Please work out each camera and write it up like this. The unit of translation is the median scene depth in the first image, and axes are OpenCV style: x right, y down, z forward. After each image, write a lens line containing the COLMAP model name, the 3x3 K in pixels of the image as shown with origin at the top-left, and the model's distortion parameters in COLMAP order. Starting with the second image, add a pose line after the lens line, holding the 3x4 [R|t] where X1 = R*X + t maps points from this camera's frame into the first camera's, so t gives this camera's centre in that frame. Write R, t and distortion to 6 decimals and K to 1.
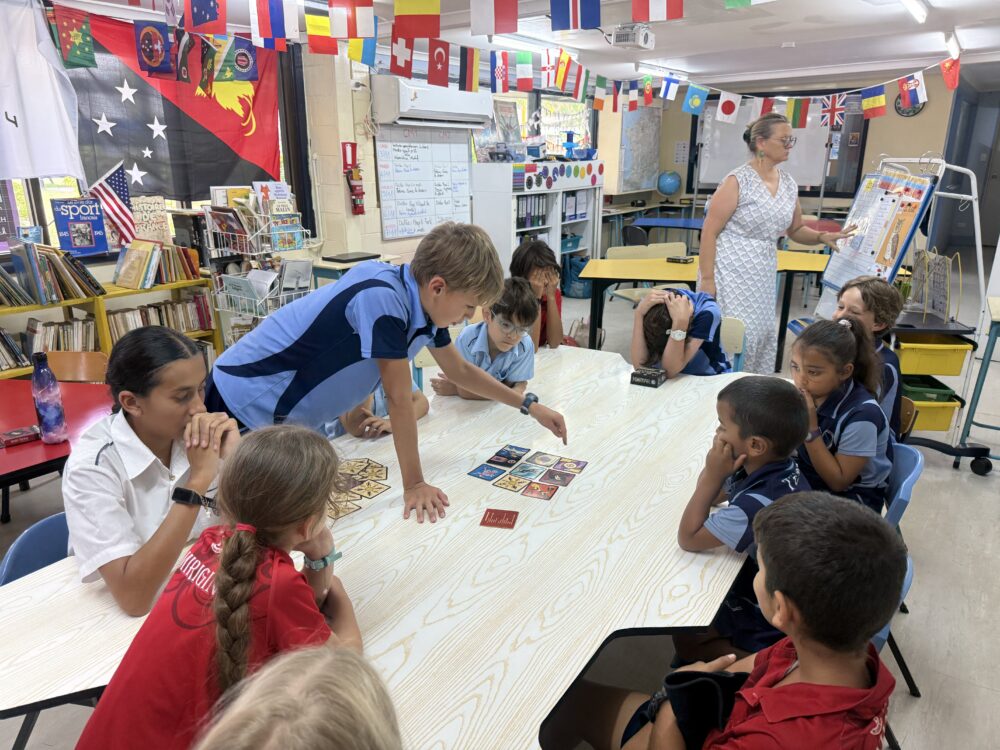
lens RADIAL K [[708.6, 0, 507.5], [0, 708.6, 384.6], [0, 0, 1]] dist [0.029068, -0.045870]
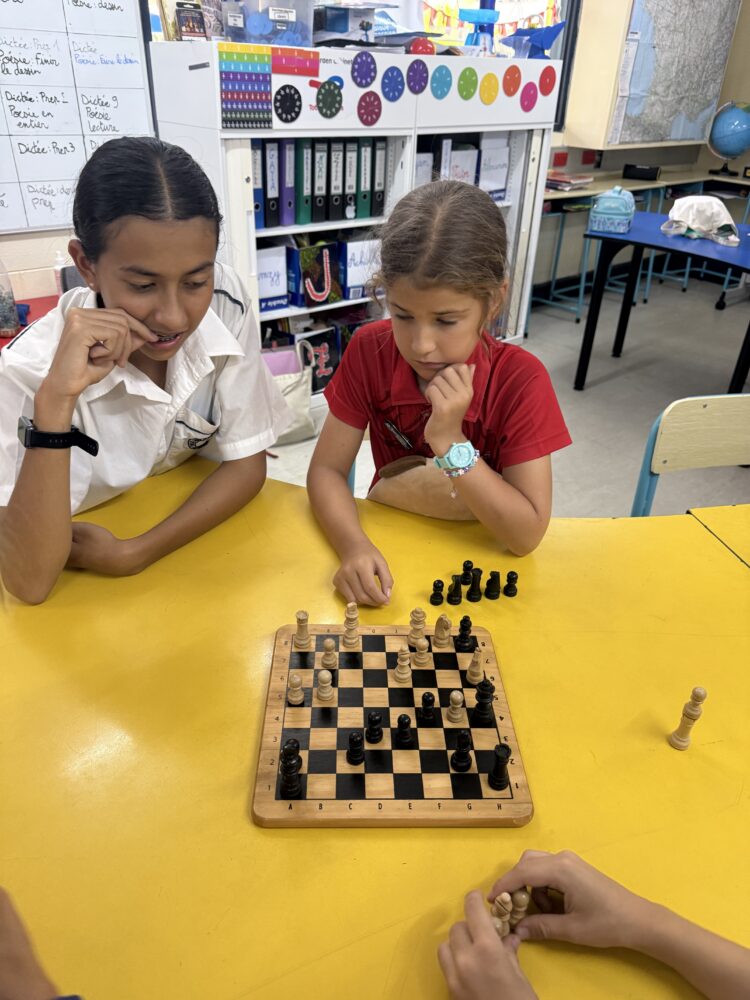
lens RADIAL K [[708.6, 0, 369.0], [0, 708.6, 497.4], [0, 0, 1]] dist [0.029068, -0.045870]
pose [[0.964159, 0.165225, -0.207599, 0.169169], [-0.116781, 0.966839, 0.227123, -0.161252], [0.238241, -0.194739, 0.951482, 0.567179]]
